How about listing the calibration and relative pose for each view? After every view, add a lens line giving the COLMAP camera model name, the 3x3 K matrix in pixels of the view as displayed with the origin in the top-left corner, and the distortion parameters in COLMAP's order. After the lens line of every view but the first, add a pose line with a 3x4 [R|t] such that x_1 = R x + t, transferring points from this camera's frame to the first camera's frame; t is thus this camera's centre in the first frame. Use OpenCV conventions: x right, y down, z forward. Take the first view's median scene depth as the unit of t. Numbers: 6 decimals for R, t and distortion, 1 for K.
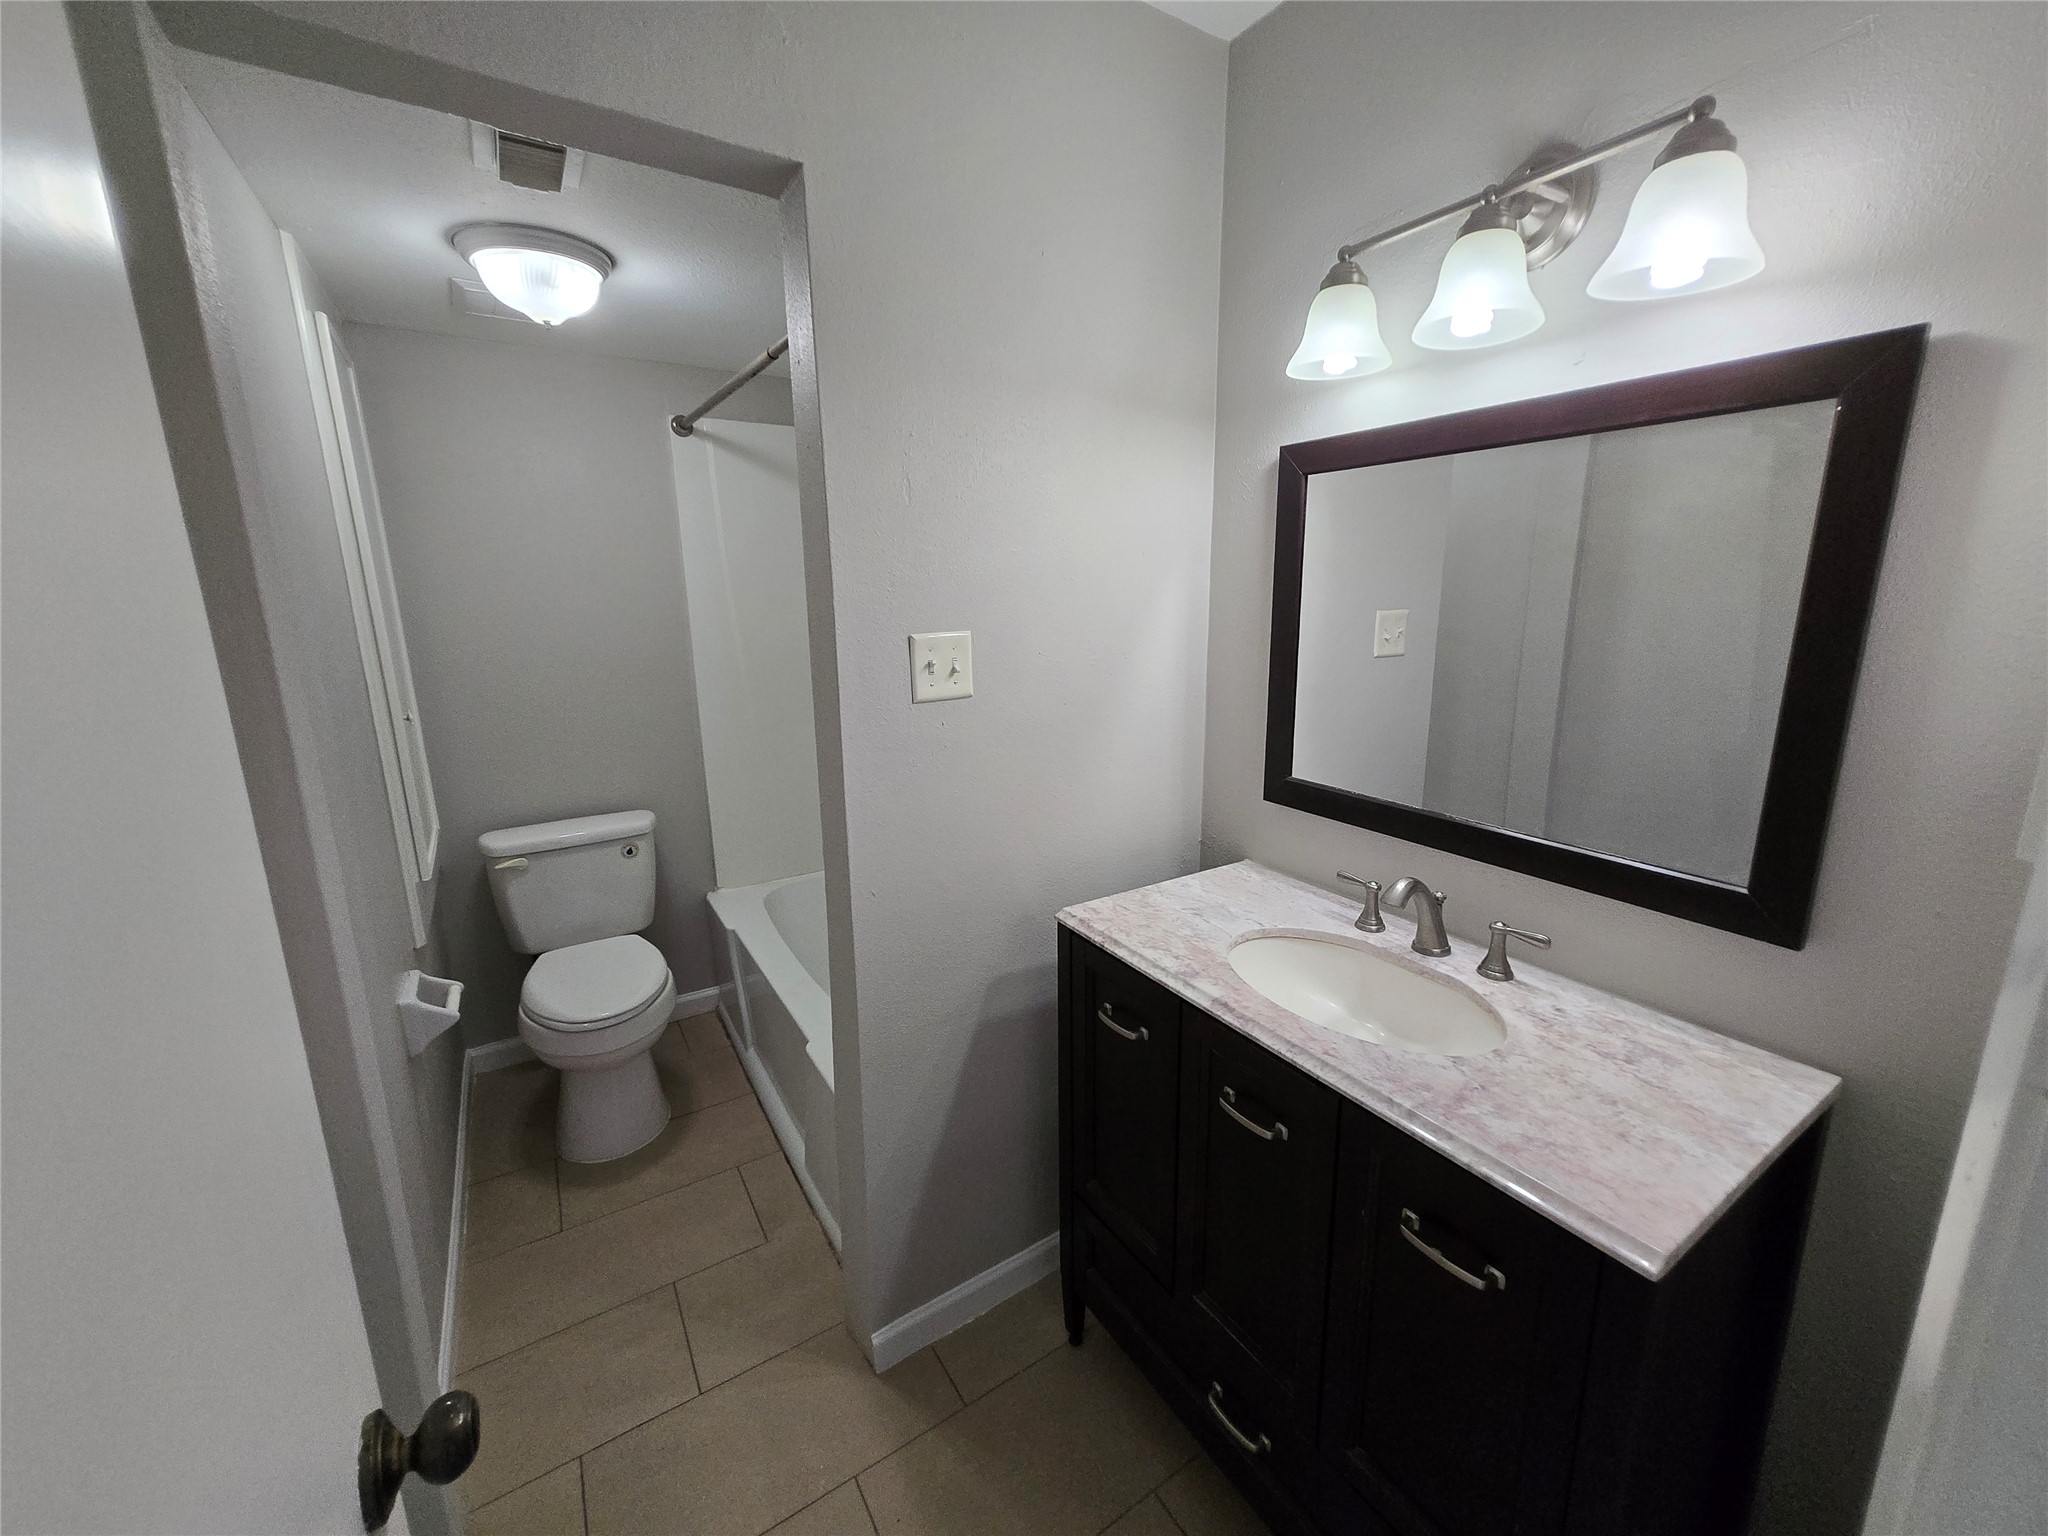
lens RADIAL K [[805.8, 0, 1024.2], [0, 805.8, 766.6], [0, 0, 1]] dist [0.006943, 0.000654]
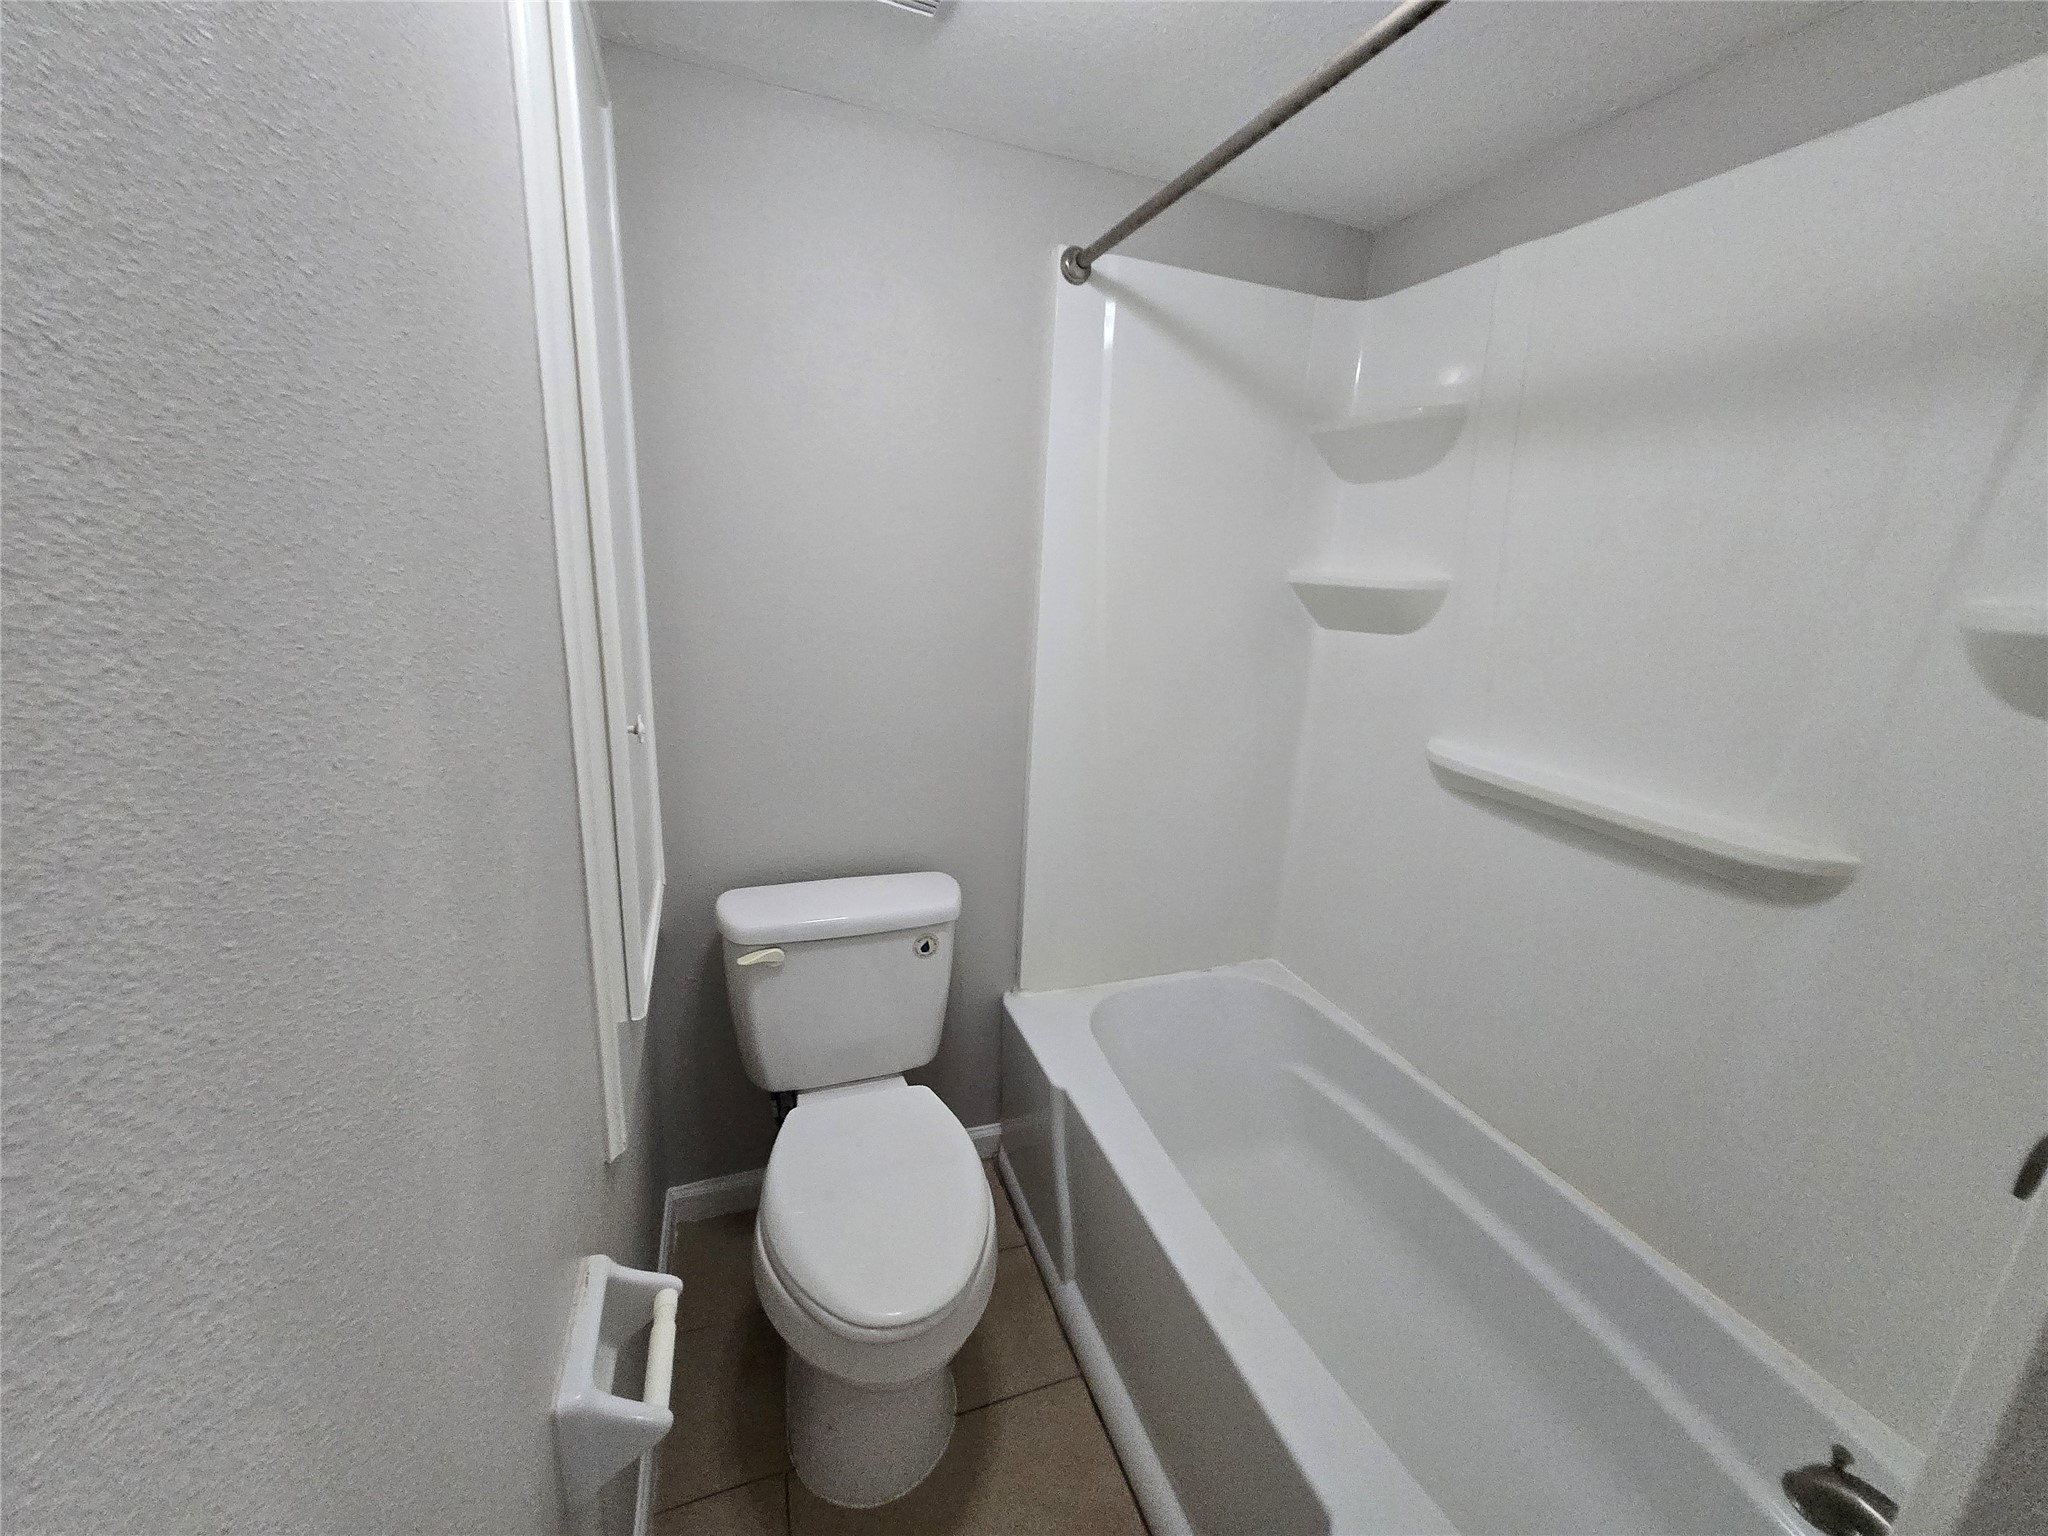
lens RADIAL K [[805.8, 0, 1026.9], [0, 805.8, 766.3], [0, 0, 1]] dist [0.006943, 0.000654]
pose [[0.973954, 0.118205, -0.193496, -0.305458], [-0.111087, 0.992686, 0.047268, -0.074774], [0.197668, -0.024542, 0.979962, 0.399479]]
